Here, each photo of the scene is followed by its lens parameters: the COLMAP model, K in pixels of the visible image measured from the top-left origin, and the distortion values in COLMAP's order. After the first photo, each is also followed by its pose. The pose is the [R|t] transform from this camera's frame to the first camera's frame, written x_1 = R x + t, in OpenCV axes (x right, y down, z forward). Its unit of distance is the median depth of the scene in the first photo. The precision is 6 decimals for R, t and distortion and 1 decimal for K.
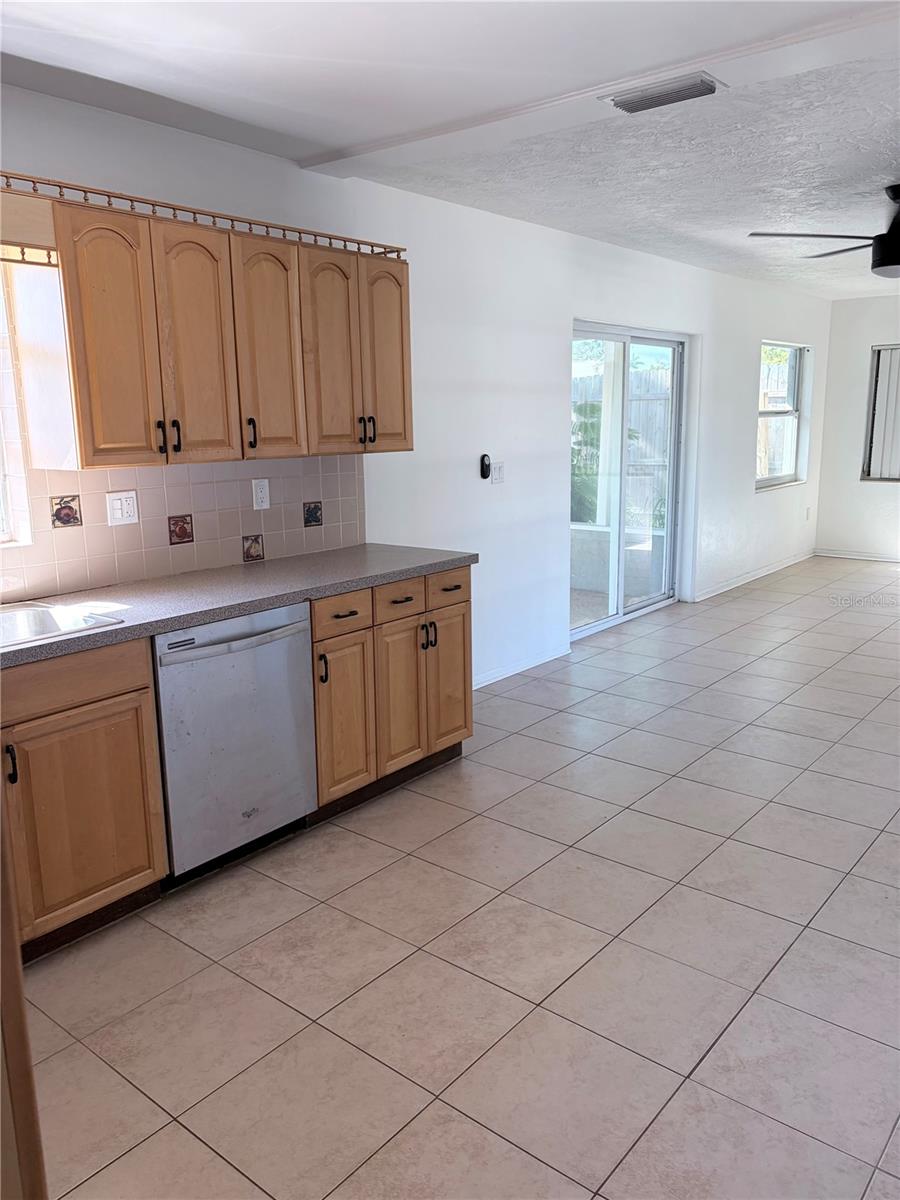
lens RADIAL K [[919.1, 0, 435.3], [0, 919.1, 603.4], [0, 0, 1]] dist [0.031900, 0.002617]
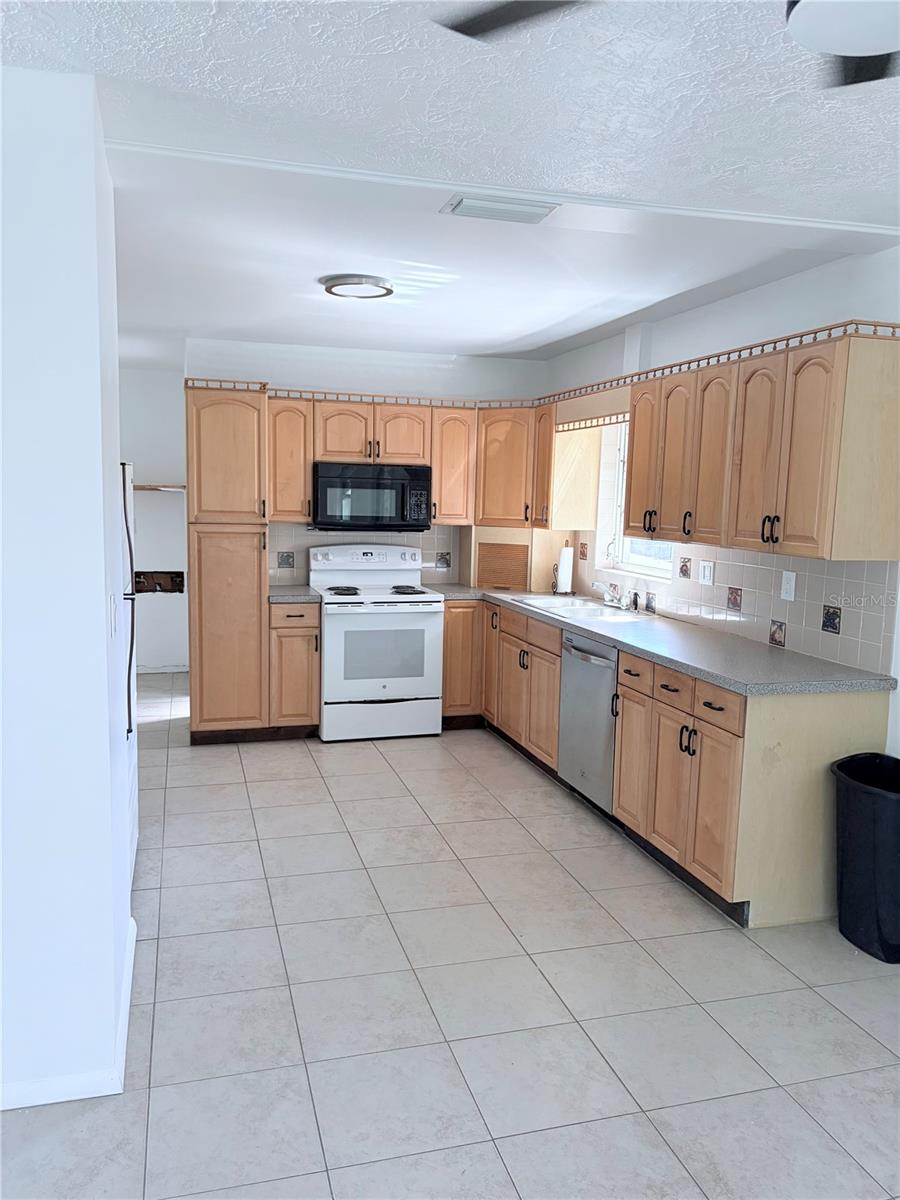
lens RADIAL K [[911.9, 0, 448.4], [0, 911.9, 617.4], [0, 0, 1]] dist [0.116300, -0.207751]
pose [[-0.562722, 0.116770, -0.818358, 1.282643], [-0.179525, 0.949083, 0.258868, -0.411720], [0.806917, 0.292587, -0.513106, 1.775621]]
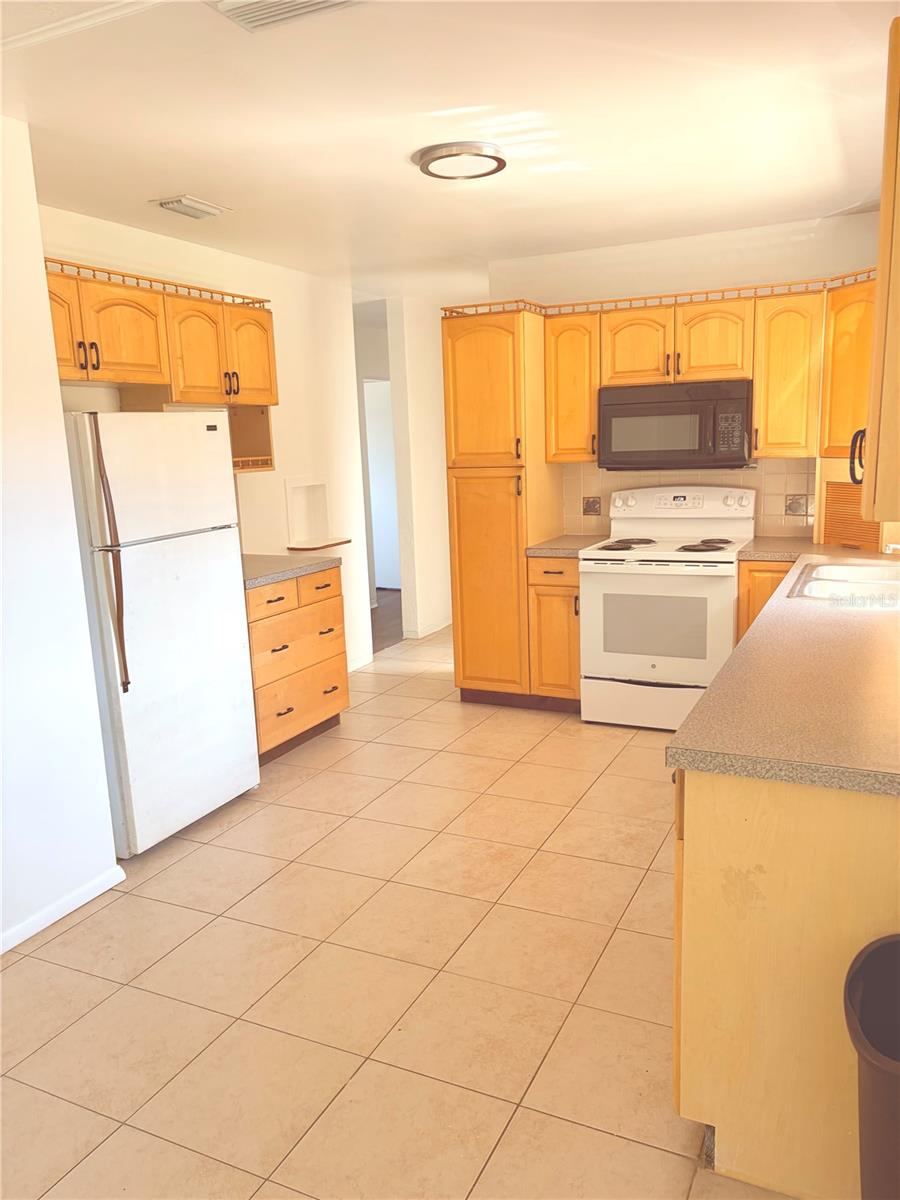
lens RADIAL K [[911.9, 0, 448.4], [0, 911.9, 617.4], [0, 0, 1]] dist [0.116300, -0.207751]
pose [[-0.969441, 0.095458, -0.225990, 0.369118], [-0.000065, 0.921090, 0.389349, -0.431571], [0.245323, 0.377465, -0.892937, 2.018365]]
